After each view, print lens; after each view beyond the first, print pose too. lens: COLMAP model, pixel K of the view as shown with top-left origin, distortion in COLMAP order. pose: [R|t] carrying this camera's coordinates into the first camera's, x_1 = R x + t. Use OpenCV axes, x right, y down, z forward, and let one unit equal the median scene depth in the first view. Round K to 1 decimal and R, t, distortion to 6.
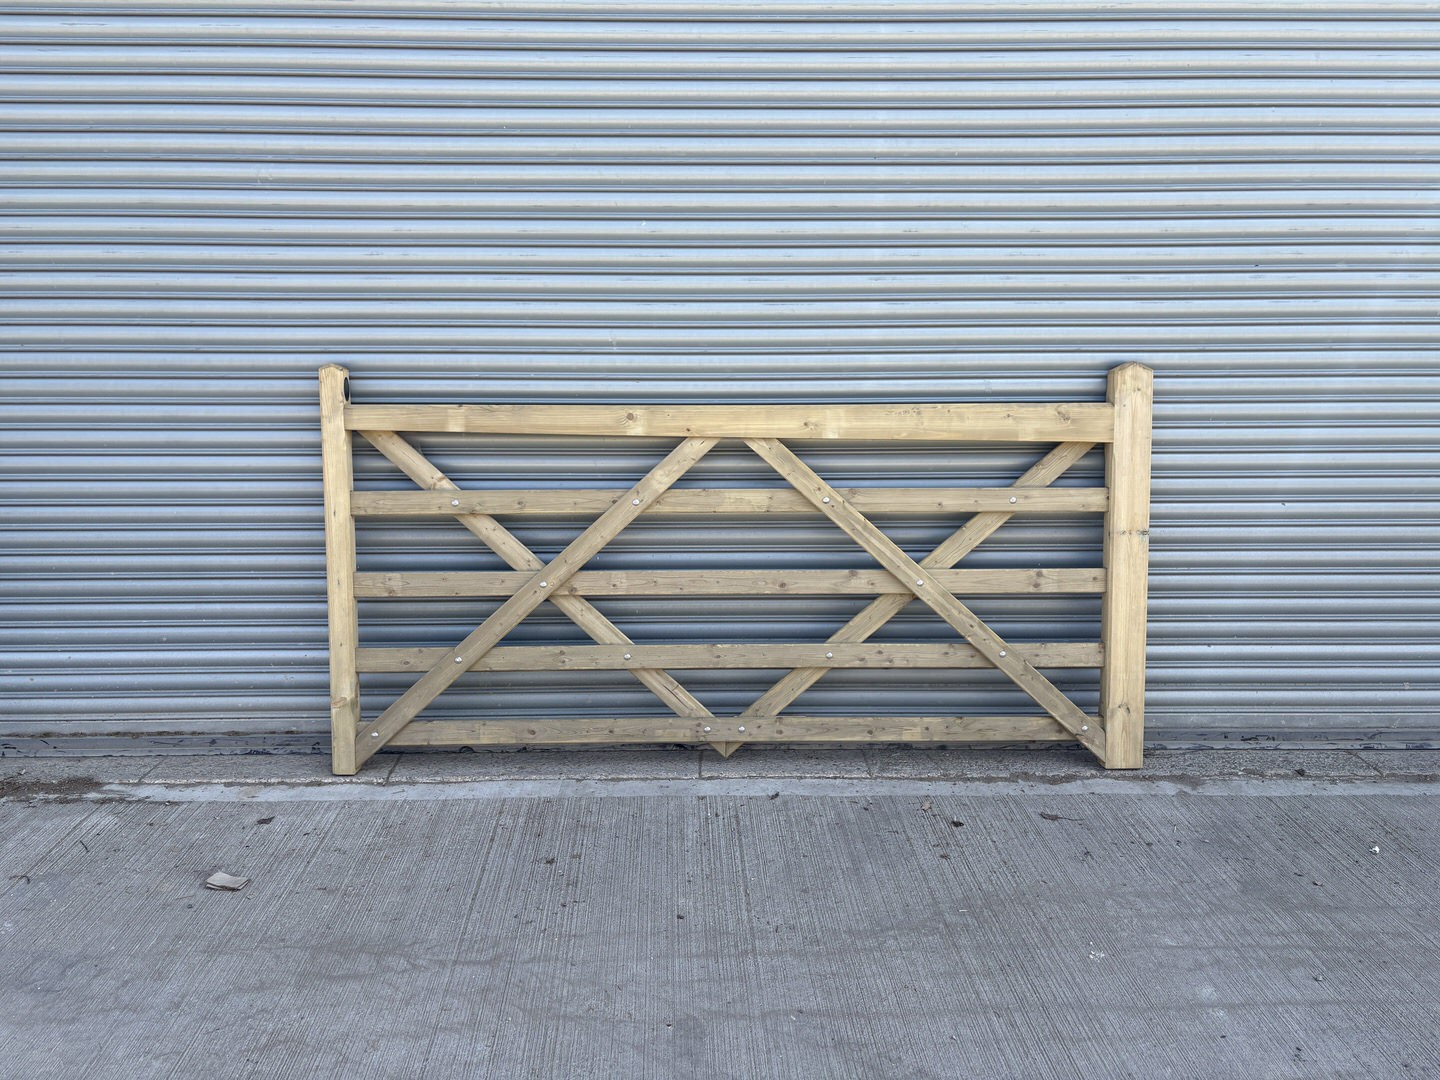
lens RADIAL K [[1080.9, 0, 715.4], [0, 1080.9, 537.4], [0, 0, 1]] dist [0.044962, -0.045905]
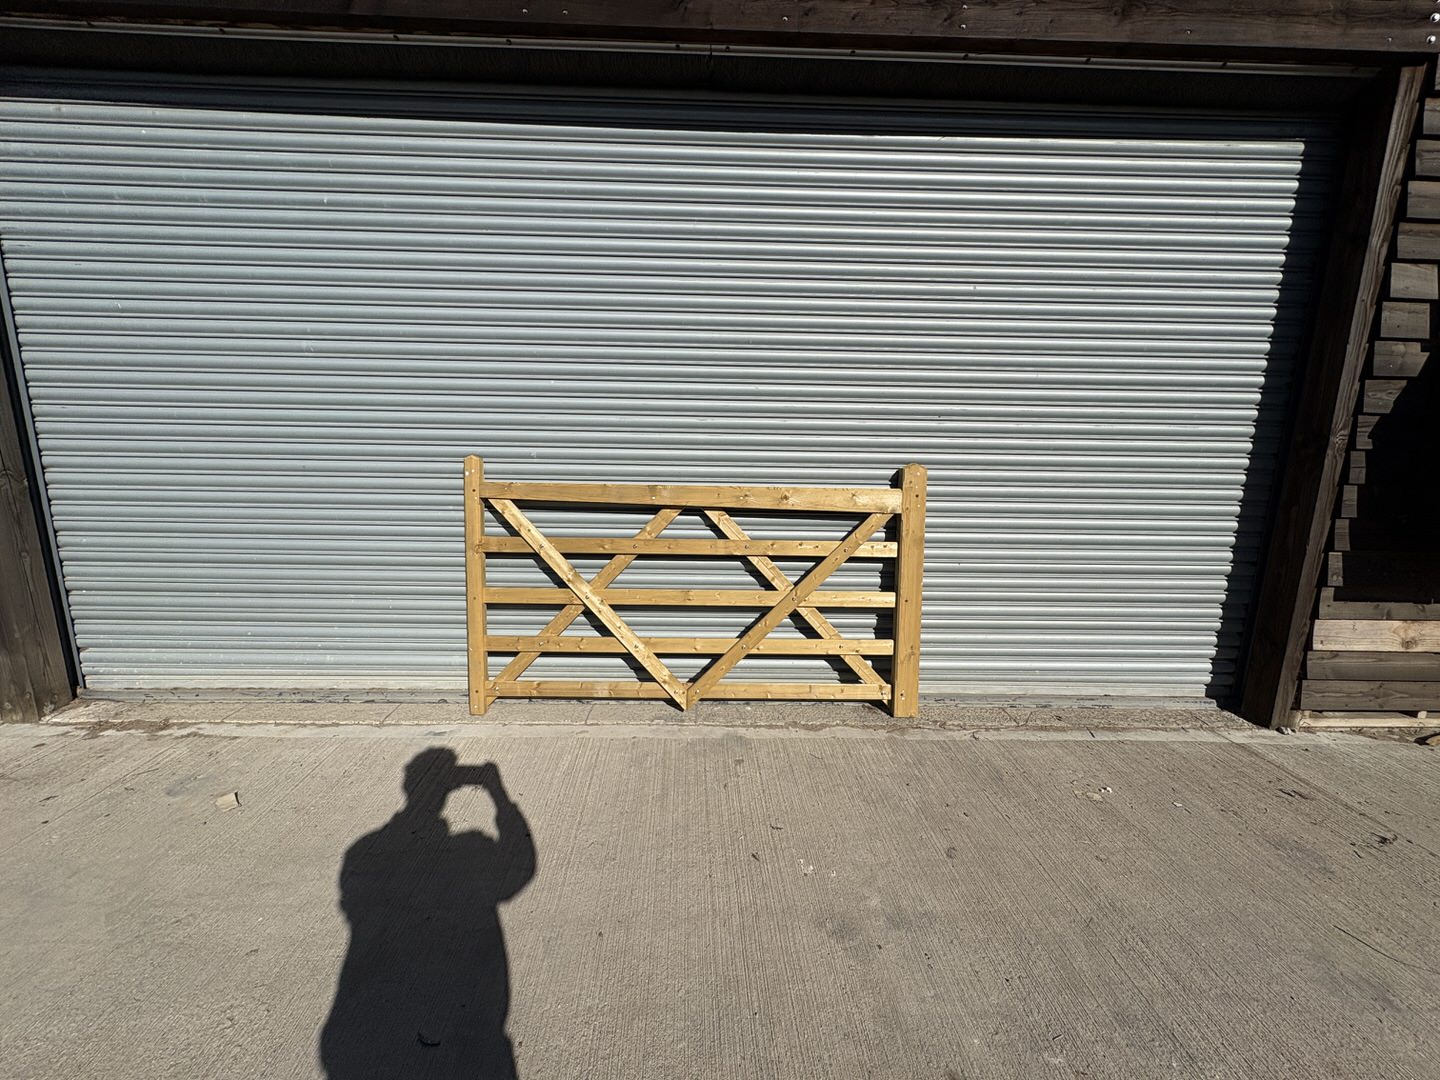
lens RADIAL K [[565.7, 0, 716.7], [0, 565.7, 541.3], [0, 0, 1]] dist [0.000516, -0.000454]
pose [[0.999832, 0.015141, 0.010312, 0.166105], [-0.014886, 0.999592, -0.024380, -0.023390], [-0.010677, 0.024222, 0.999650, 0.185130]]
